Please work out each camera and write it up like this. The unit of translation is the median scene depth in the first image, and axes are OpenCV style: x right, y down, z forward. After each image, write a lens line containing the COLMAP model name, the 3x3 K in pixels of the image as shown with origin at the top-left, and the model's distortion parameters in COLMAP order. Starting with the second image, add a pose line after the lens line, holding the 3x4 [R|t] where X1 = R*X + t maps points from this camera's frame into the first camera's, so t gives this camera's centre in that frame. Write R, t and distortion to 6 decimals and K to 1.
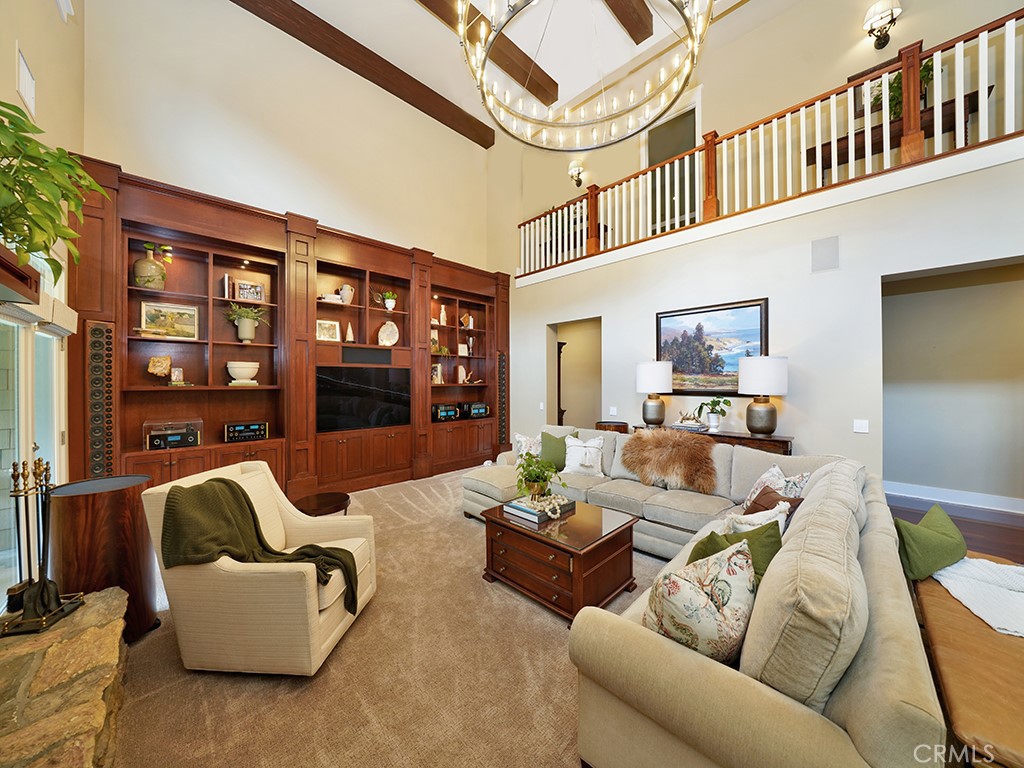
lens RADIAL K [[360.5, 0, 509.3], [0, 360.5, 381.1], [0, 0, 1]] dist [-0.017569, 0.000049]
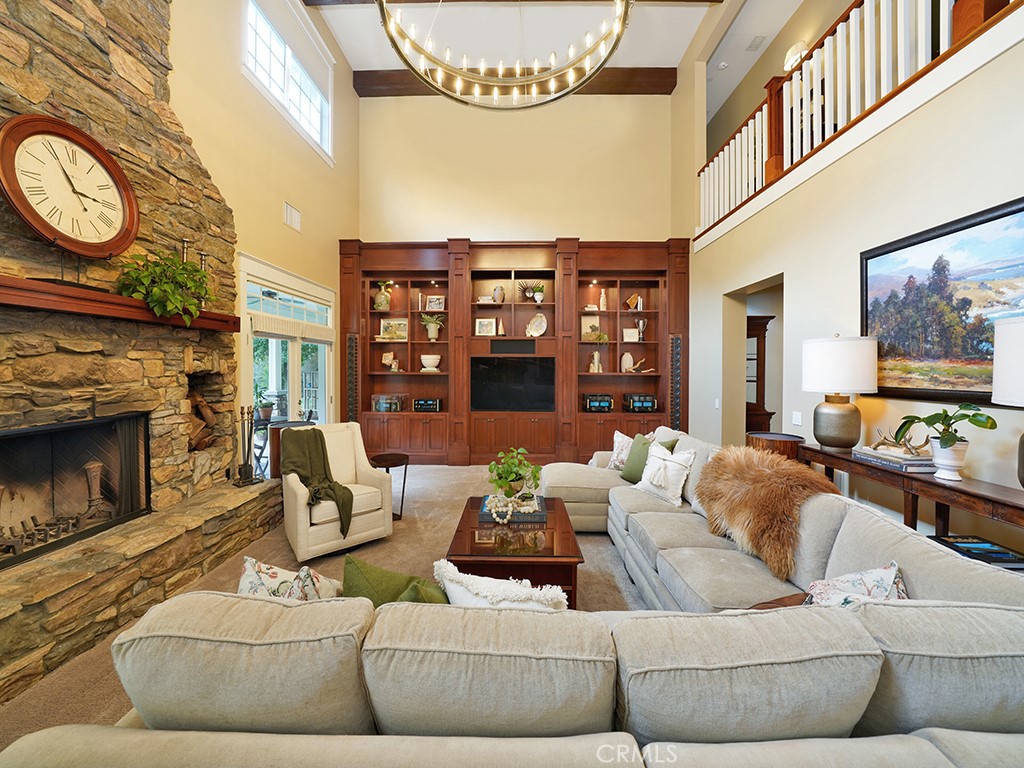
lens RADIAL K [[366.0, 0, 512.7], [0, 366.0, 371.7], [0, 0, 1]] dist [-0.014775, 0.000265]
pose [[0.701999, 0.009819, -0.712110, 0.433132], [-0.004640, 0.999947, 0.009213, -0.003391], [0.712162, -0.003164, 0.702008, 0.208130]]
